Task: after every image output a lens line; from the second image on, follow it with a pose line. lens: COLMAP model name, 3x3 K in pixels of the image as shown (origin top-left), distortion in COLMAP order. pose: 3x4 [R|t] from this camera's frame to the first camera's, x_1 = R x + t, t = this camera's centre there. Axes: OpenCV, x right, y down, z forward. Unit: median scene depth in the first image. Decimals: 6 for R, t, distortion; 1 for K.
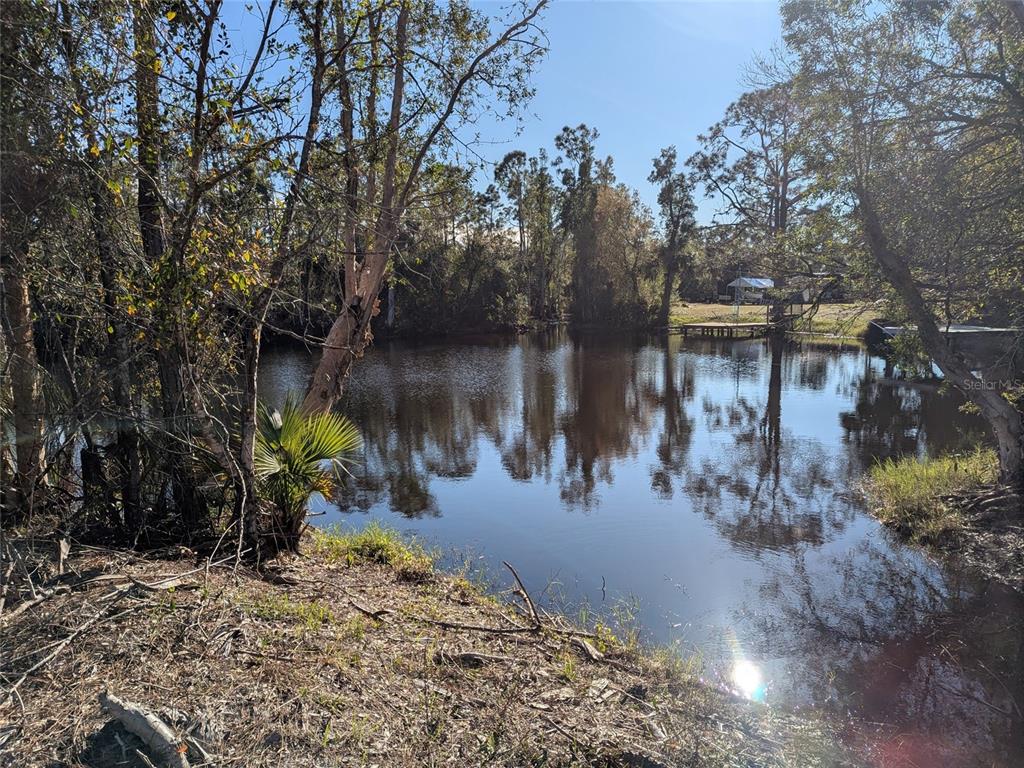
lens RADIAL K [[737.4, 0, 512.0], [0, 737.4, 384.0], [0, 0, 1]] dist [-0.000026, -0.000304]
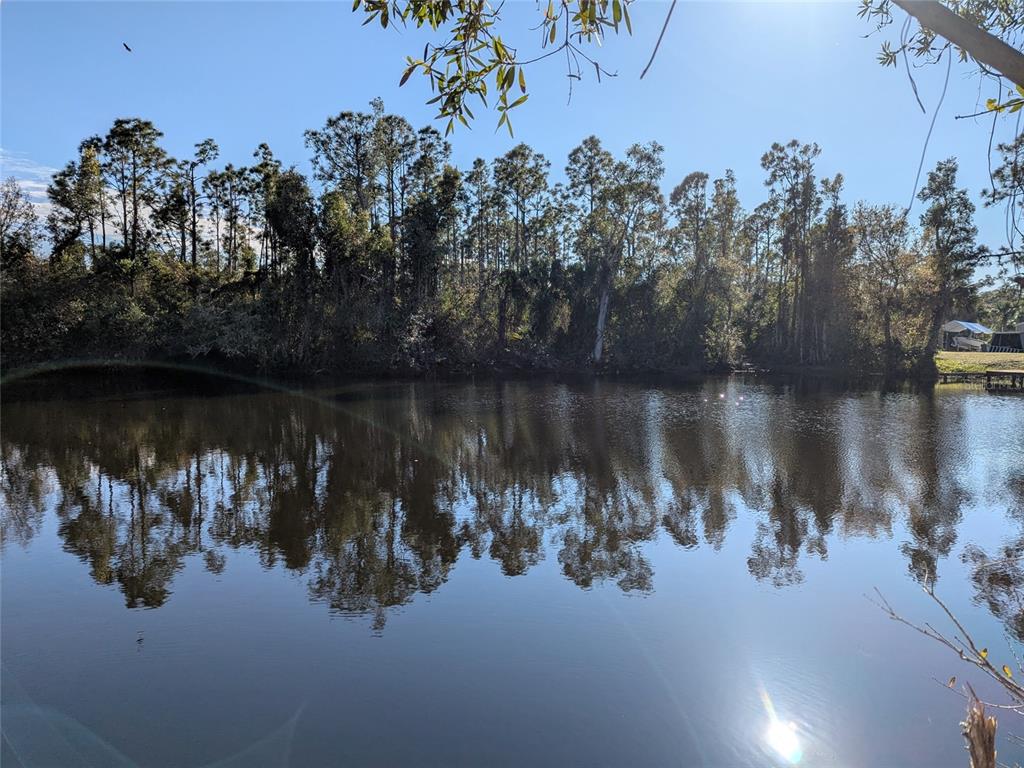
lens RADIAL K [[737.4, 0, 512.0], [0, 737.4, 384.0], [0, 0, 1]] dist [-0.000026, -0.000304]
pose [[0.997963, 0.035458, -0.053028, -0.195000], [-0.038468, 0.997641, -0.056858, -0.000705], [0.050886, 0.058782, 0.996973, 0.135749]]
